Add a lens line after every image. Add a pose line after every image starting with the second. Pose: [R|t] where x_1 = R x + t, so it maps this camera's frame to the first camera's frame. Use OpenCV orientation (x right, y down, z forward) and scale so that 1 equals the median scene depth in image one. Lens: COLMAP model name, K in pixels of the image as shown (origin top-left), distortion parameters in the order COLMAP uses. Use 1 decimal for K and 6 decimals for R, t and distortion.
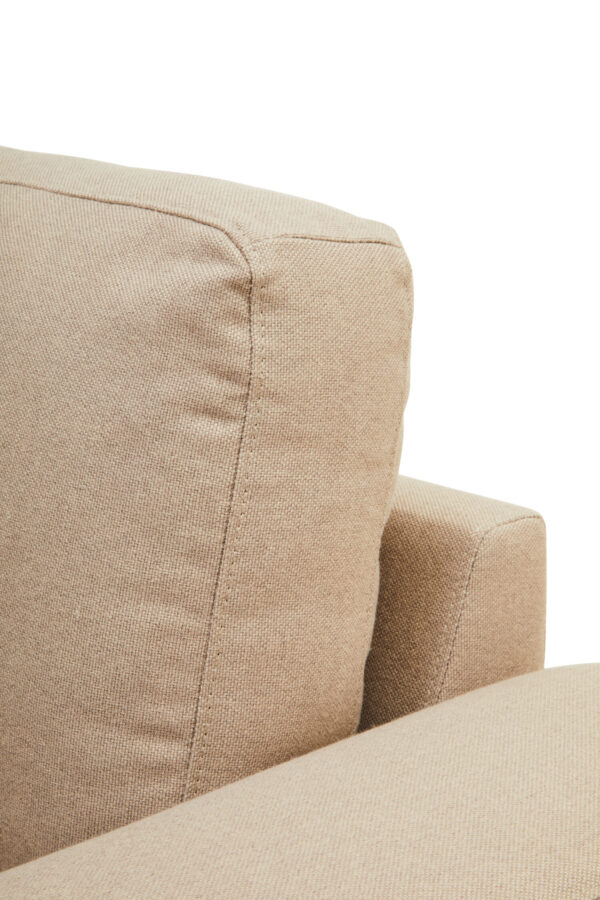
lens RADIAL K [[2048.4, 0, 300.6], [0, 2048.4, 451.4], [0, 0, 1]] dist [0.033395, 0.000000]
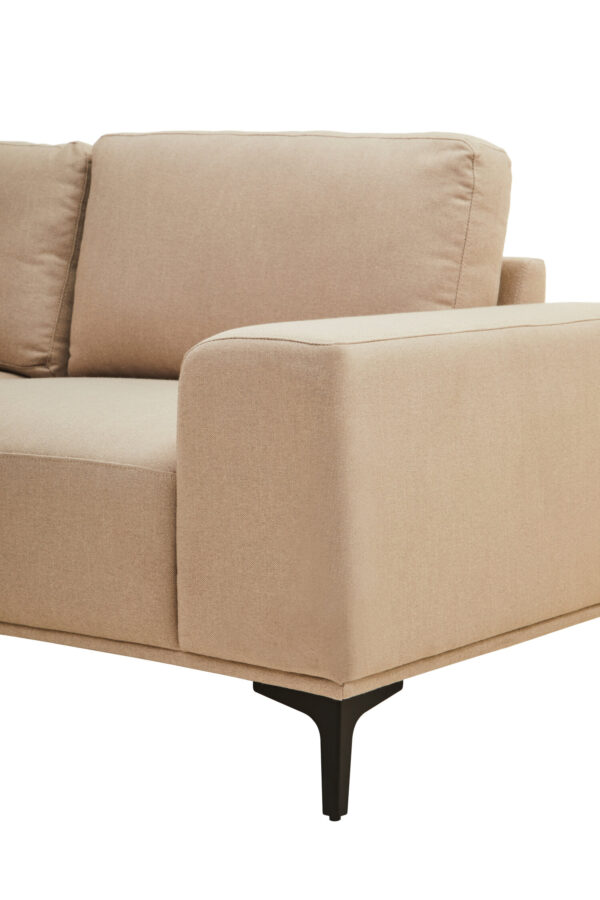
lens RADIAL K [[2175.1, 0, 301.2], [0, 2175.1, 452.0], [0, 0, 1]] dist [-0.074620, 0.000000]
pose [[0.982365, 0.007286, 0.186834, -0.881497], [0.016005, 0.992296, -0.122853, 0.753027], [-0.186289, 0.123676, 0.974680, -2.076692]]
